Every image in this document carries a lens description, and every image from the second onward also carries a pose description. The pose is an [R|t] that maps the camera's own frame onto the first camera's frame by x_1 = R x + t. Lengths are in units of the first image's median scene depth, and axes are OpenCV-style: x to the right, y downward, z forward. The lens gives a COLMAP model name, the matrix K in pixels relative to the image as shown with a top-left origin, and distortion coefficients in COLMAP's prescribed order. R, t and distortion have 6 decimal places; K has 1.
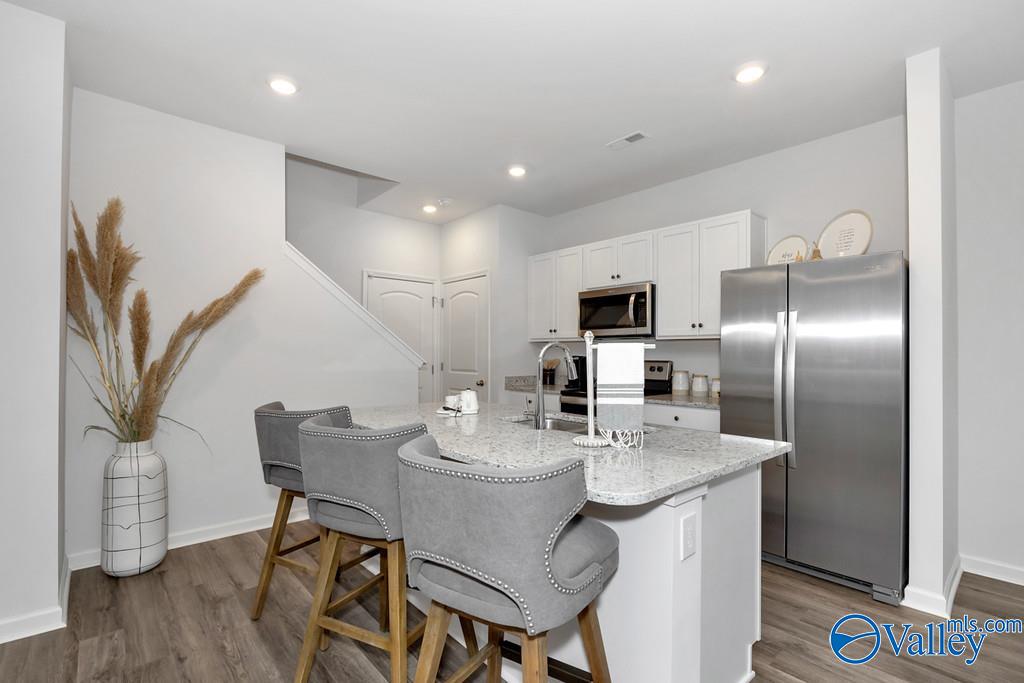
lens RADIAL K [[468.8, 0, 523.8], [0, 468.8, 349.4], [0, 0, 1]] dist [-0.023918, 0.000107]
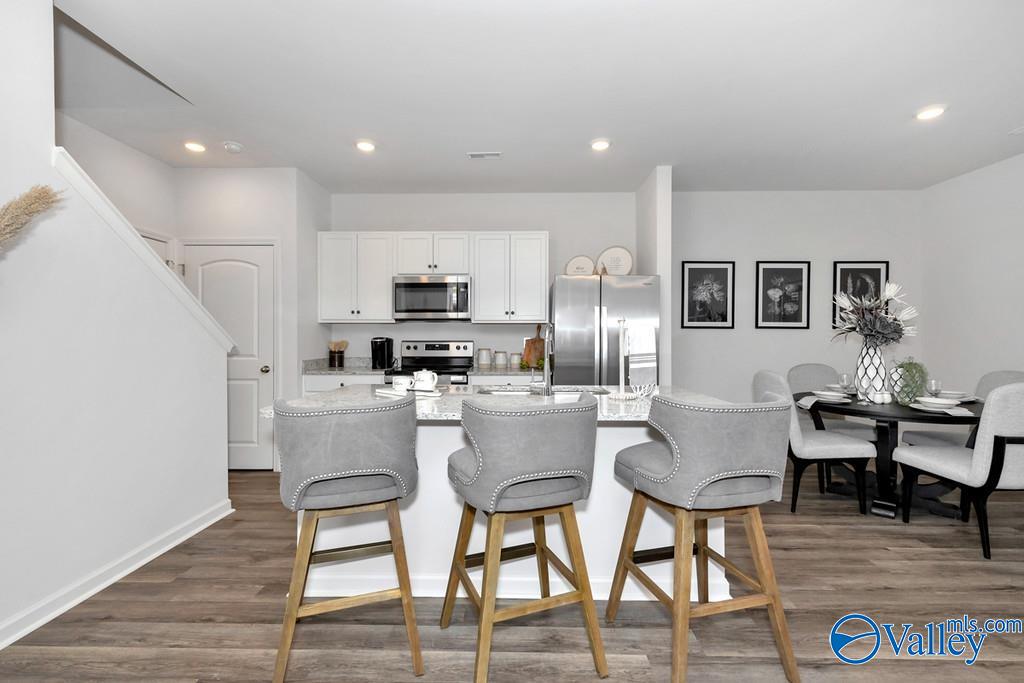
lens RADIAL K [[429.2, 0, 514.5], [0, 429.2, 336.5], [0, 0, 1]] dist [0.002166, 0.000291]
pose [[0.684559, -0.002061, 0.728955, -0.454393], [-0.003995, 0.999970, 0.006579, 0.005669], [-0.728947, -0.007416, 0.684530, 0.162414]]
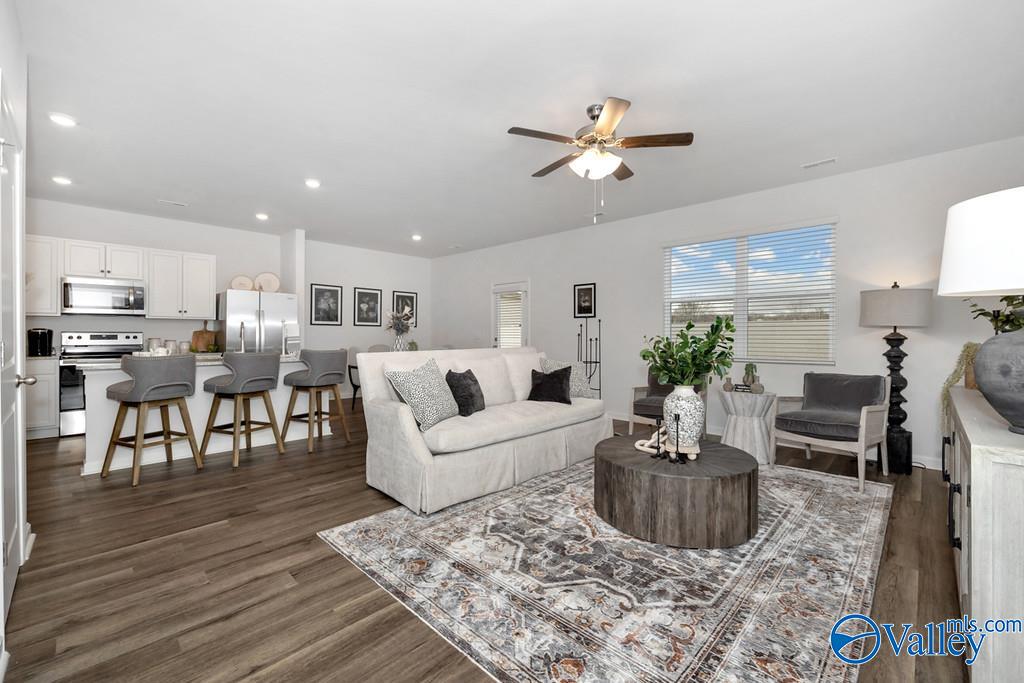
lens RADIAL K [[421.0, 0, 503.5], [0, 421.0, 333.5], [0, 0, 1]] dist [-0.002628, -0.000113]
pose [[-0.051653, -0.002781, 0.998661, -1.198970], [-0.011157, 0.999935, 0.002207, 0.013704], [-0.998603, -0.011028, -0.051680, -0.127387]]
